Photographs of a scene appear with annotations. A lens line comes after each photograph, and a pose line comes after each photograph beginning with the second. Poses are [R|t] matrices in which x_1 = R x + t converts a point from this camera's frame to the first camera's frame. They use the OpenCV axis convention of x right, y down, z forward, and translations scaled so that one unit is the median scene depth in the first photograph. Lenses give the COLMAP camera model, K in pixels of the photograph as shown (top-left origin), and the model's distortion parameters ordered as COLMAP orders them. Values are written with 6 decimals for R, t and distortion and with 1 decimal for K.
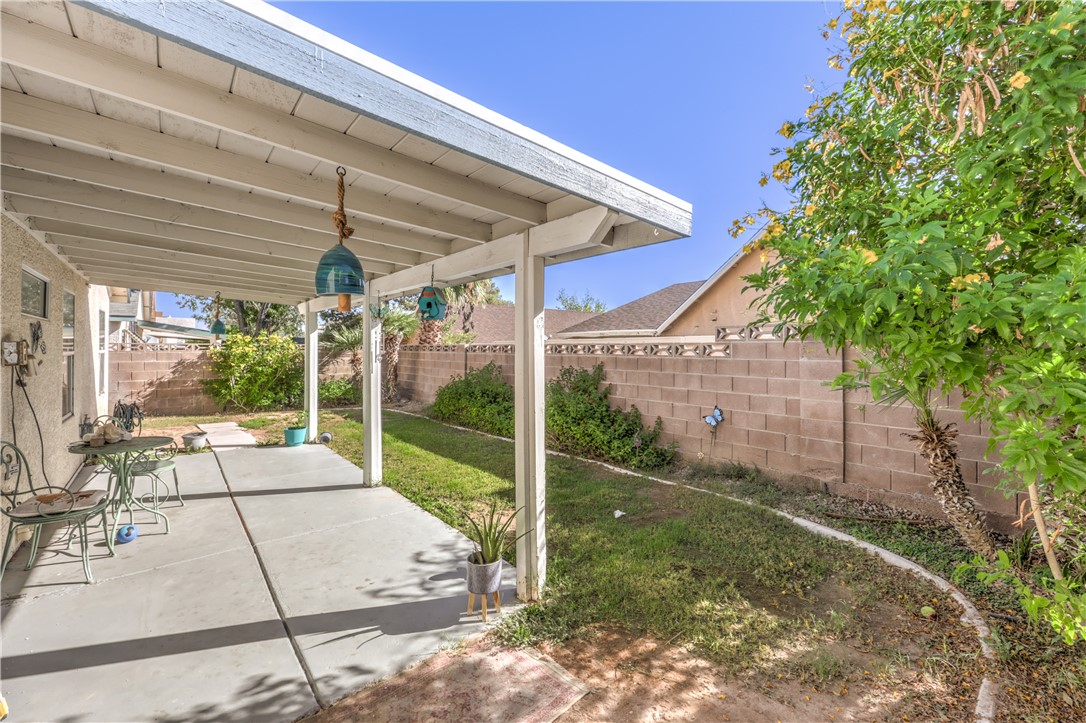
lens RADIAL K [[443.2, 0, 547.1], [0, 443.2, 360.2], [0, 0, 1]] dist [0.000040, 0.000062]
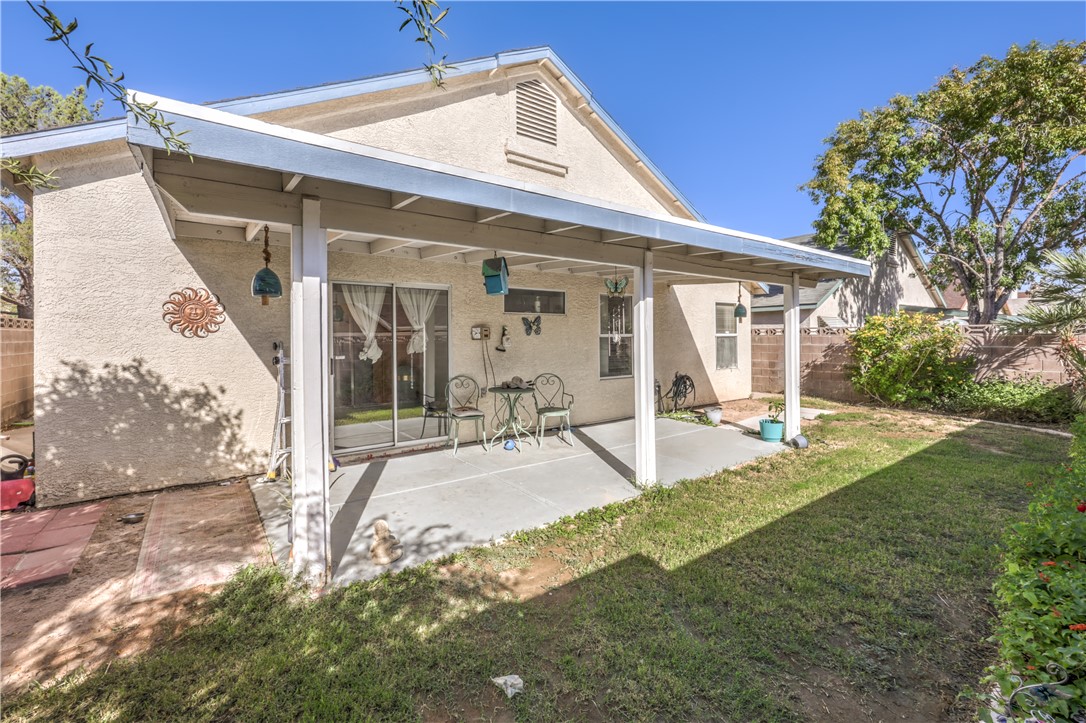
lens RADIAL K [[455.2, 0, 545.1], [0, 455.2, 328.1], [0, 0, 1]] dist [-0.000651, 0.000008]
pose [[-0.049870, -0.018082, -0.998592, 0.887747], [-0.023745, 0.999575, -0.016914, -0.012925], [0.998473, 0.022868, -0.050278, 1.483794]]
